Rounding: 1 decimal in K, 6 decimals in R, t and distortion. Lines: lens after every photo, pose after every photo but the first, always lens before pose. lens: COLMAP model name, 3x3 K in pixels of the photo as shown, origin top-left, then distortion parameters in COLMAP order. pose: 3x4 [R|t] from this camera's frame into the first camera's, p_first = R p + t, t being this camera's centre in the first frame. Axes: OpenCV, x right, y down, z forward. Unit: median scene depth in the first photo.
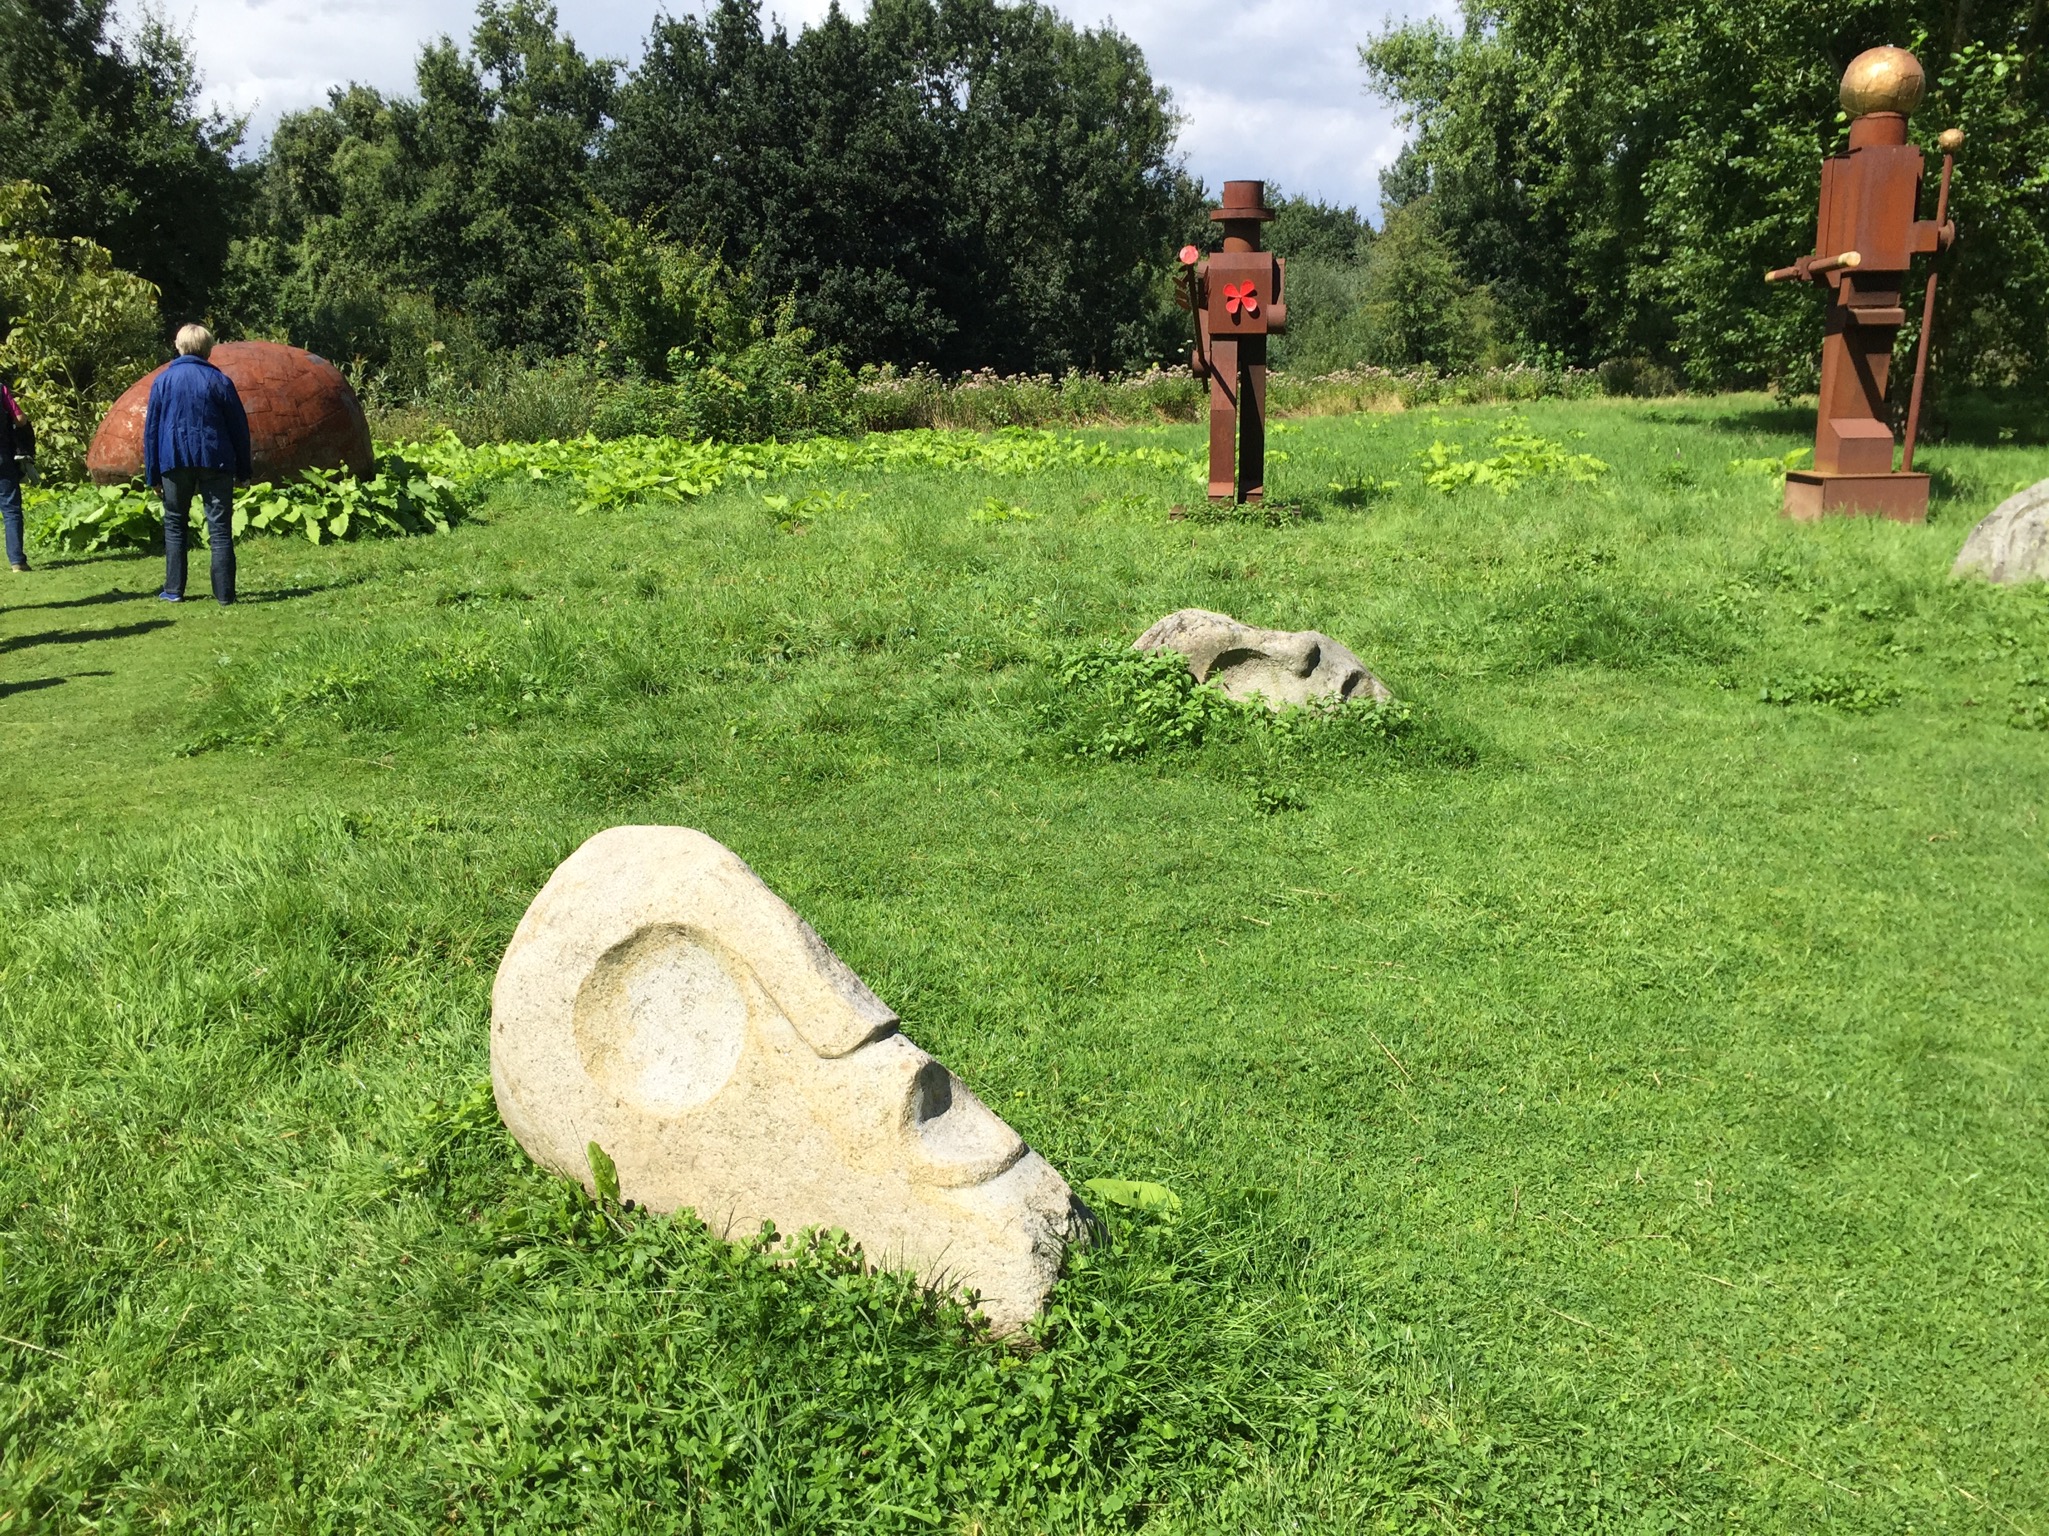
lens RADIAL K [[1745.5, 0, 1030.4], [0, 1745.5, 755.7], [0, 0, 1]] dist [0.068416, -0.074796]
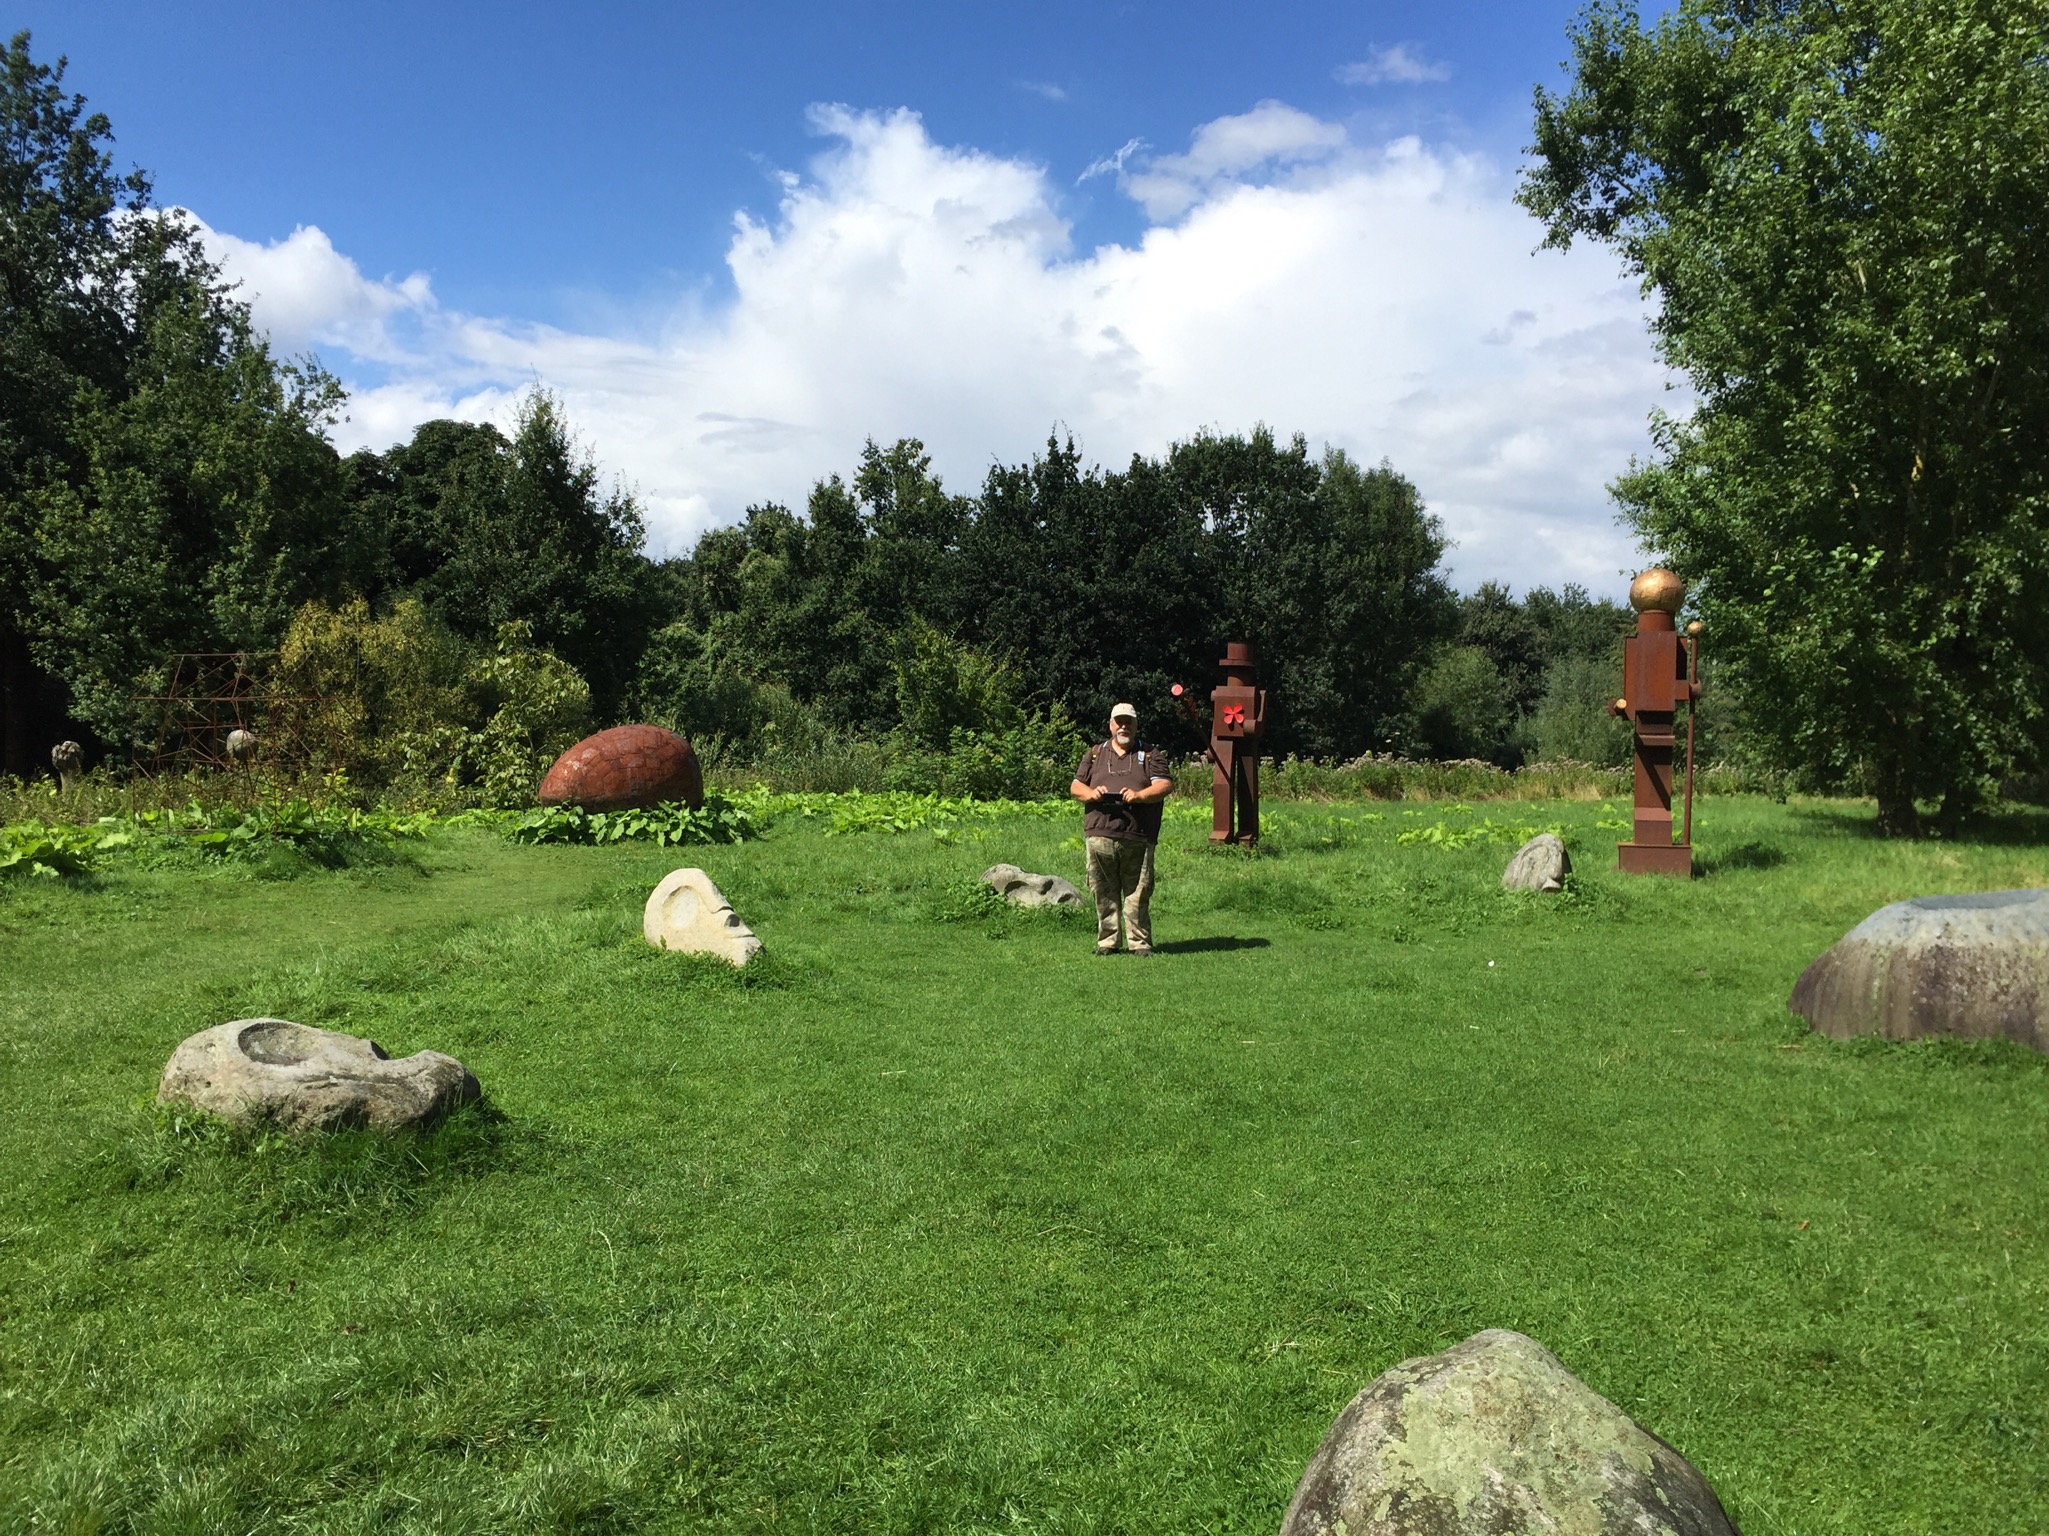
lens RADIAL K [[1745.5, 0, 1001.1], [0, 1745.5, 742.7], [0, 0, 1]] dist [0.068416, -0.074796]
pose [[0.976562, 0.030747, -0.213031, 0.087585], [-0.076120, 0.975119, -0.208205, 0.035800], [0.201329, 0.219541, 0.954604, -0.180765]]
